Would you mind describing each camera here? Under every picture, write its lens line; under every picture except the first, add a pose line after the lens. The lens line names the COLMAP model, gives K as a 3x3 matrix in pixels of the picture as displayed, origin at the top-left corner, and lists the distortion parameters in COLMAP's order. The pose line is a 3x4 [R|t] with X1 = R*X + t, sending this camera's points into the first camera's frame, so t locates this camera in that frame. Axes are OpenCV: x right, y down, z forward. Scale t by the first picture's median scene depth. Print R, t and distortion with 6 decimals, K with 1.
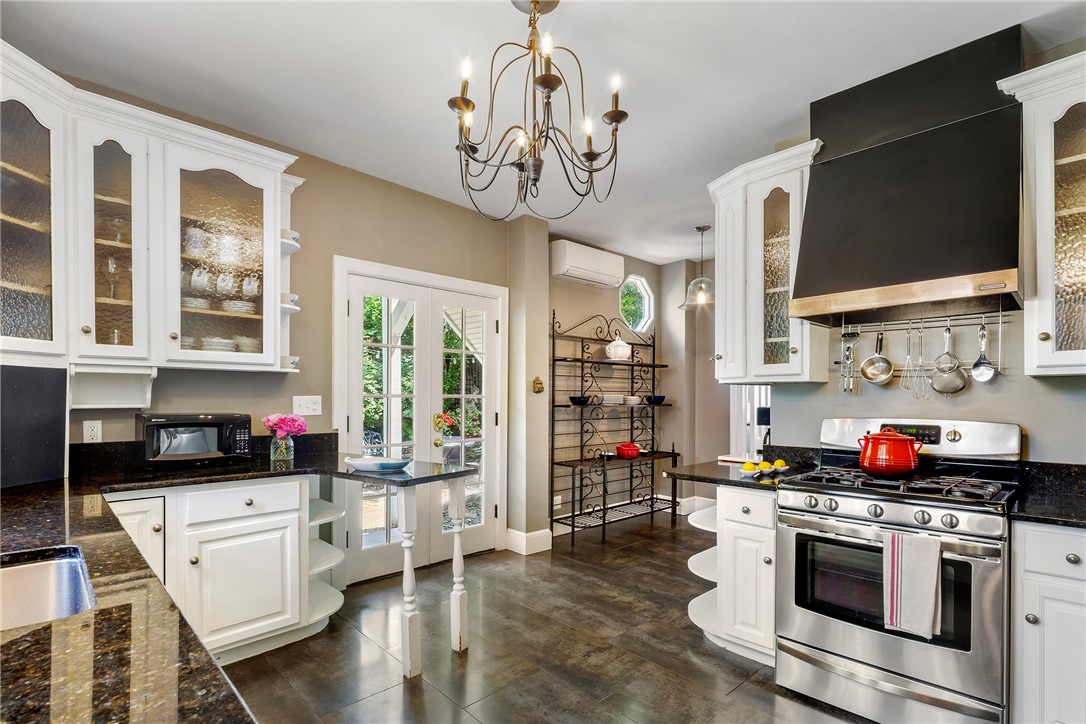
lens RADIAL K [[527.3, 0, 547.2], [0, 527.3, 408.8], [0, 0, 1]] dist [0.001591, -0.001060]
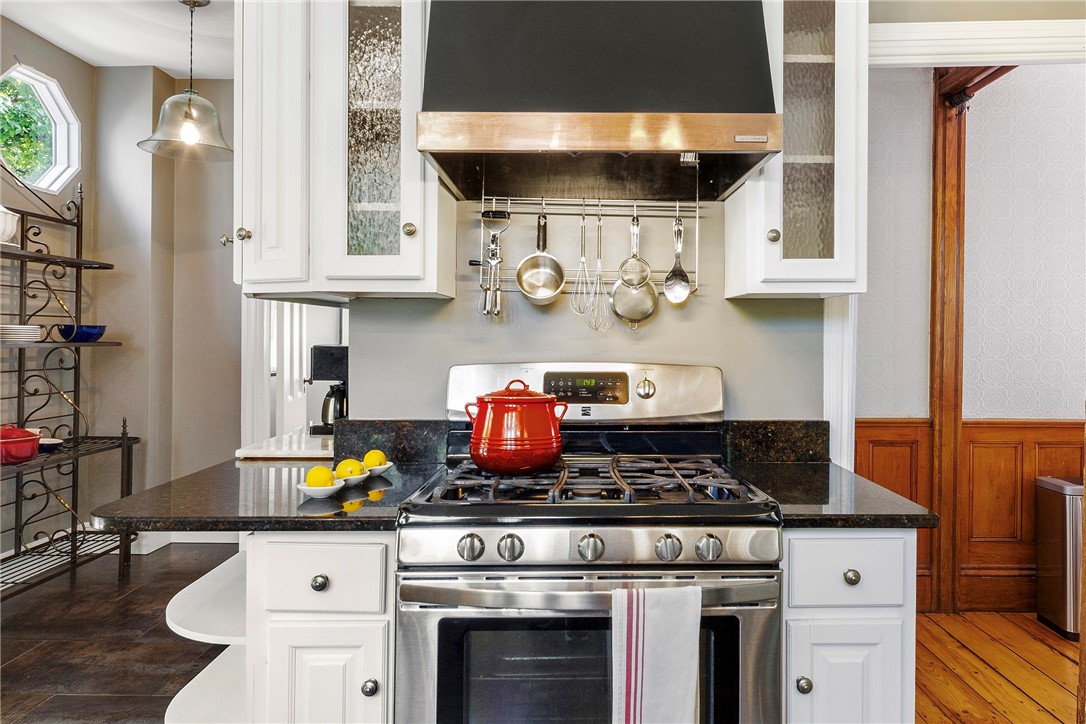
lens RADIAL K [[629.3, 0, 542.6], [0, 629.3, 335.6], [0, 0, 1]] dist [0.001248, -0.000912]
pose [[0.681387, 0.009206, 0.731865, 0.107295], [0.009210, 0.999734, -0.021150, 0.002297], [-0.731865, 0.021151, 0.681121, 0.451754]]
